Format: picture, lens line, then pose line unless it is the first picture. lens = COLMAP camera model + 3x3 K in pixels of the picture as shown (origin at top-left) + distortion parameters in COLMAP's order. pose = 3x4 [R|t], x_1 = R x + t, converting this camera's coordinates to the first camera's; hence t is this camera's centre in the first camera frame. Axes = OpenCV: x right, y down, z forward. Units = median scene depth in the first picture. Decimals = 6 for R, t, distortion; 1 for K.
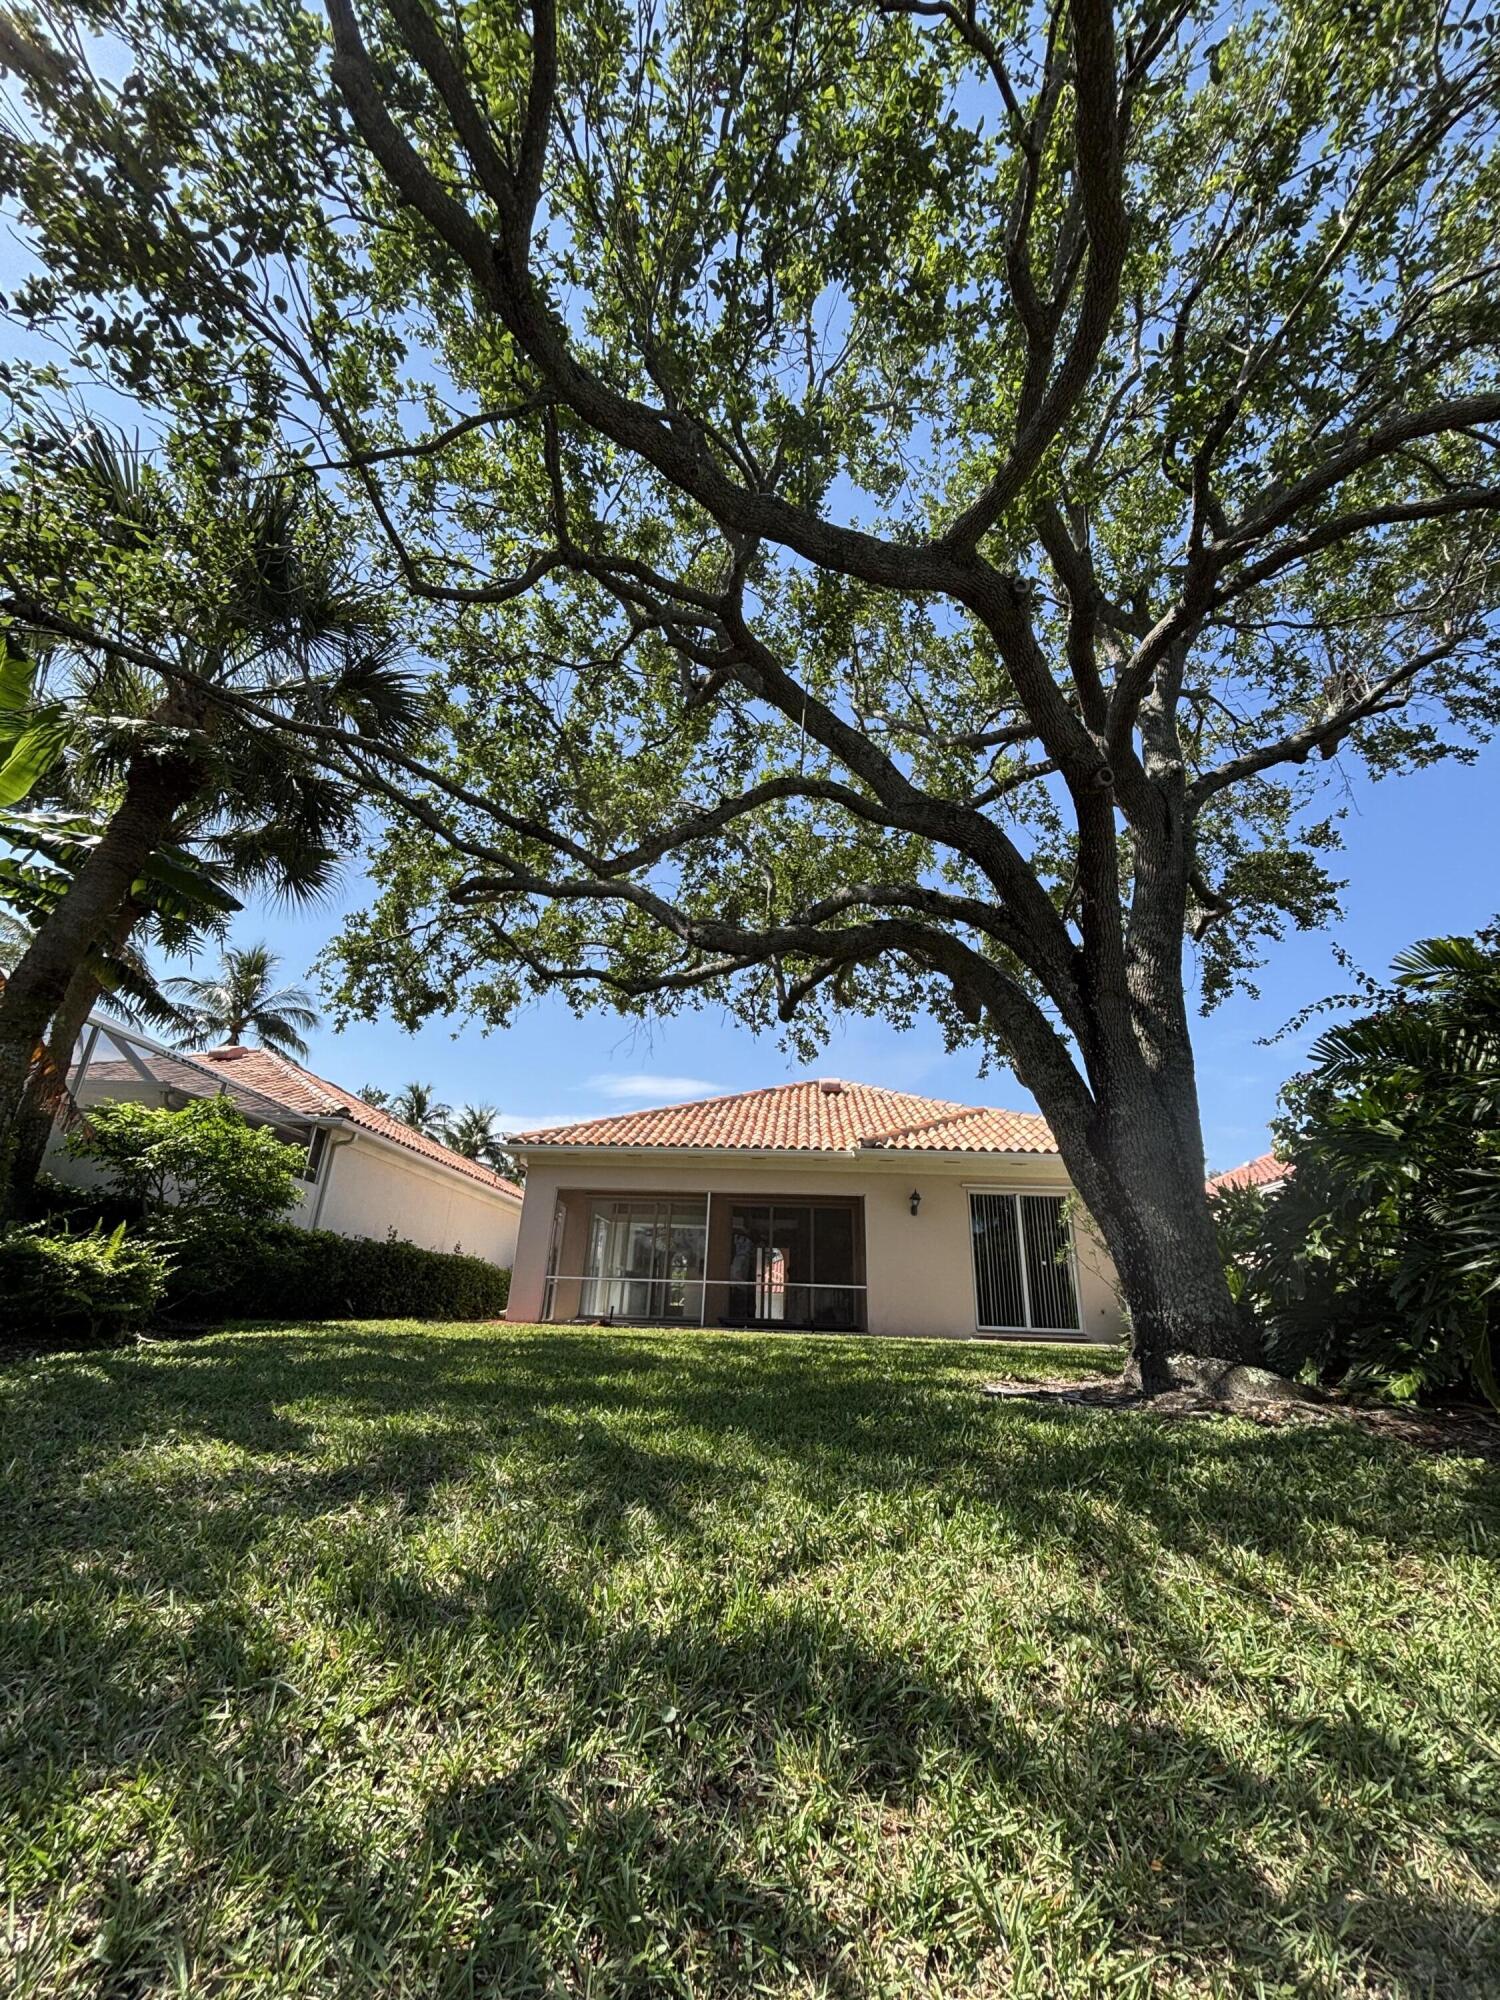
lens RADIAL K [[811.4, 0, 750.0], [0, 811.4, 1000.0], [0, 0, 1]] dist [0.001080, -0.000158]
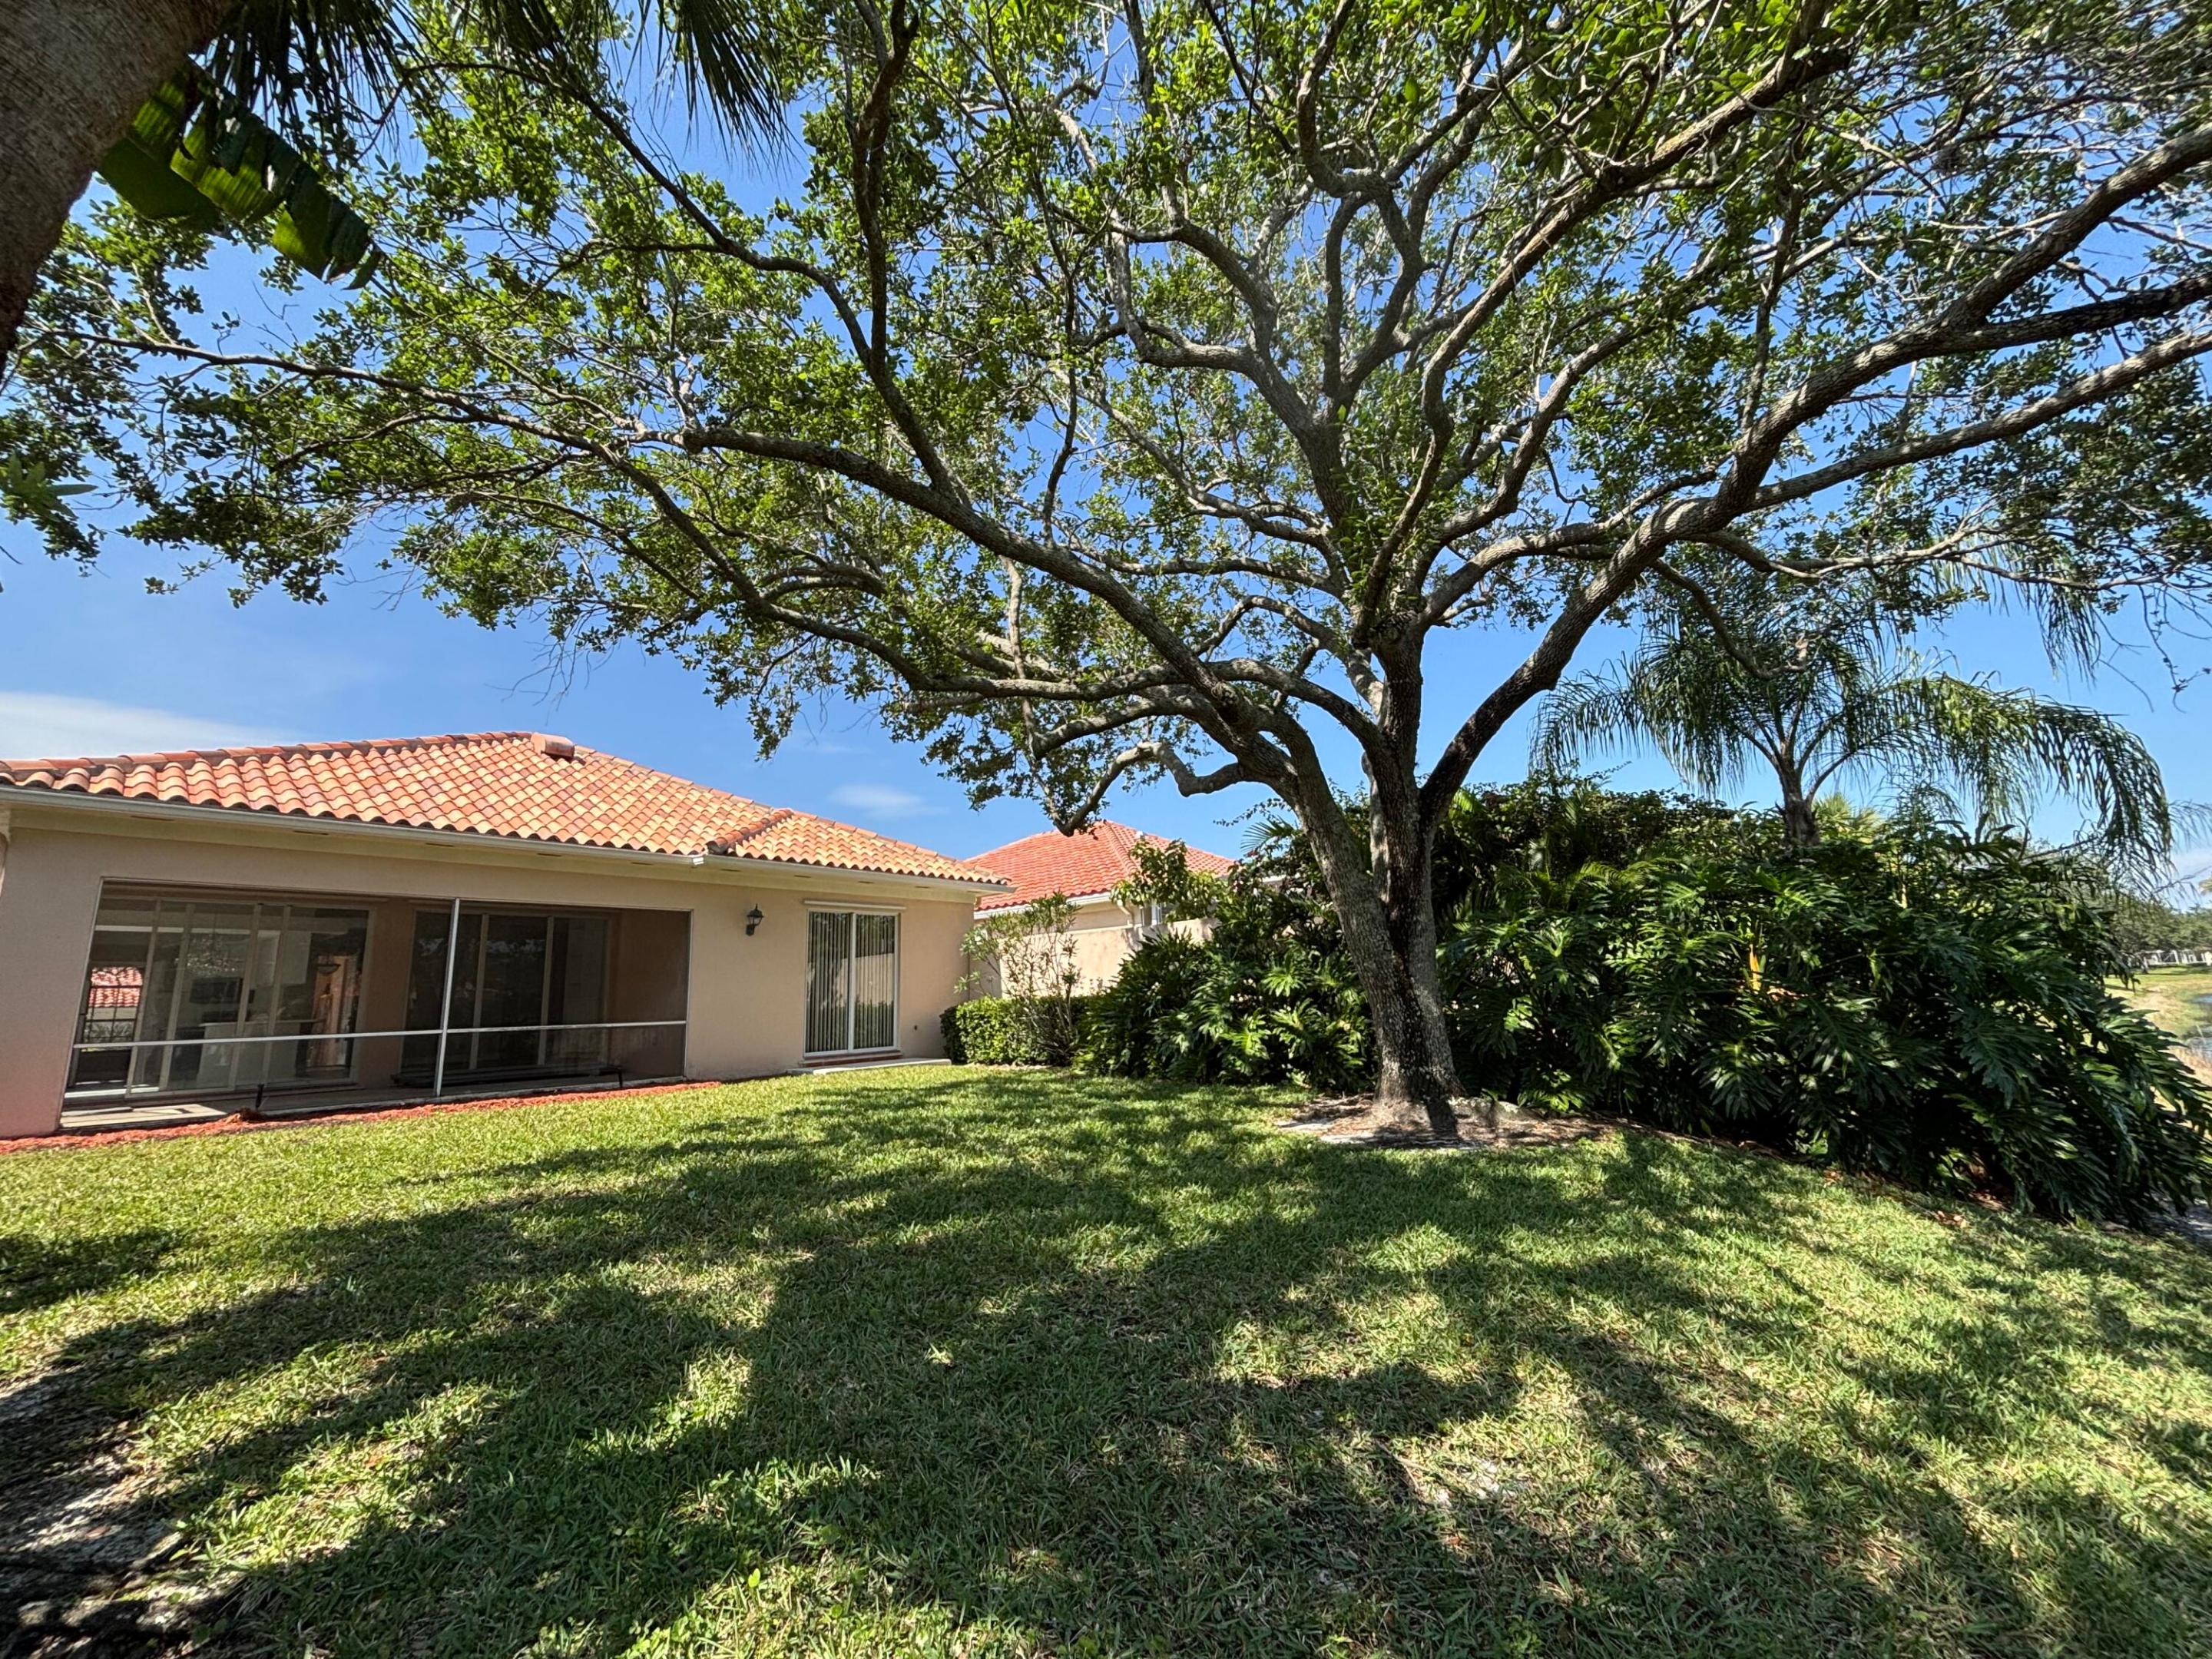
lens RADIAL K [[897.4, 0, 1106.0], [0, 897.4, 829.5], [0, 0, 1]] dist [0.001080, -0.000158]
pose [[0.584799, 0.097661, 0.805278, -0.343622], [-0.248523, 0.966558, 0.063259, 0.007805], [-0.772170, -0.237124, 0.589513, 0.189109]]
